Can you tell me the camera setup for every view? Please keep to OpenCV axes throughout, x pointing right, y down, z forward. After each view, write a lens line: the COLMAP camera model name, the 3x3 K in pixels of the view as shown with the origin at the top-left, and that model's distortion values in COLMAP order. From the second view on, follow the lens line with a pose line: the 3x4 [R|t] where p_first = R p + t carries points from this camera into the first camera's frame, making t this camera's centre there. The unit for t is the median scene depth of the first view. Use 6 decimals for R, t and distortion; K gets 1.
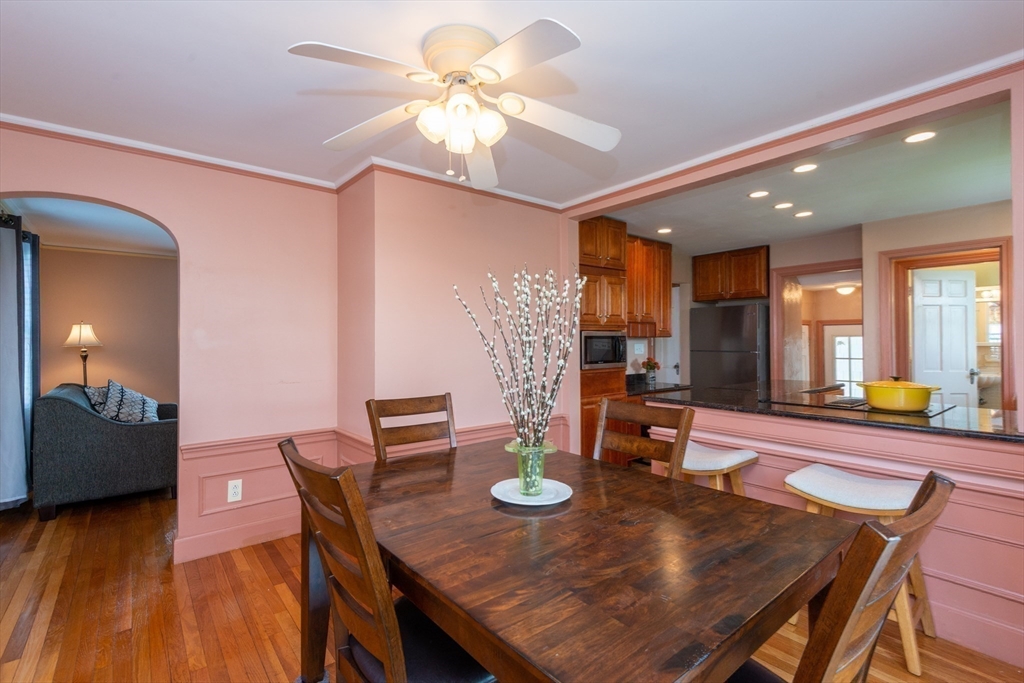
lens RADIAL K [[464.0, 0, 503.2], [0, 464.0, 339.8], [0, 0, 1]] dist [0.027245, -0.008513]
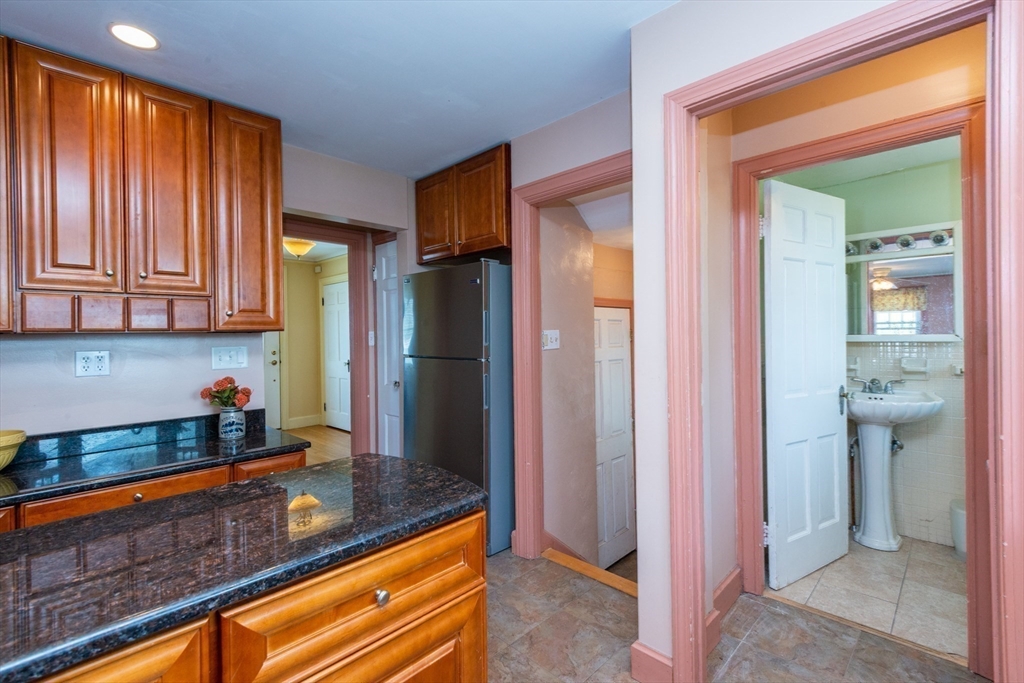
lens RADIAL K [[464.0, 0, 522.8], [0, 464.0, 335.5], [0, 0, 1]] dist [0.027245, -0.008513]
pose [[0.990203, -0.010178, 0.139263, 0.538217], [0.009829, 0.999947, 0.003195, -0.000480], [-0.139289, -0.001795, 0.990250, 0.539930]]
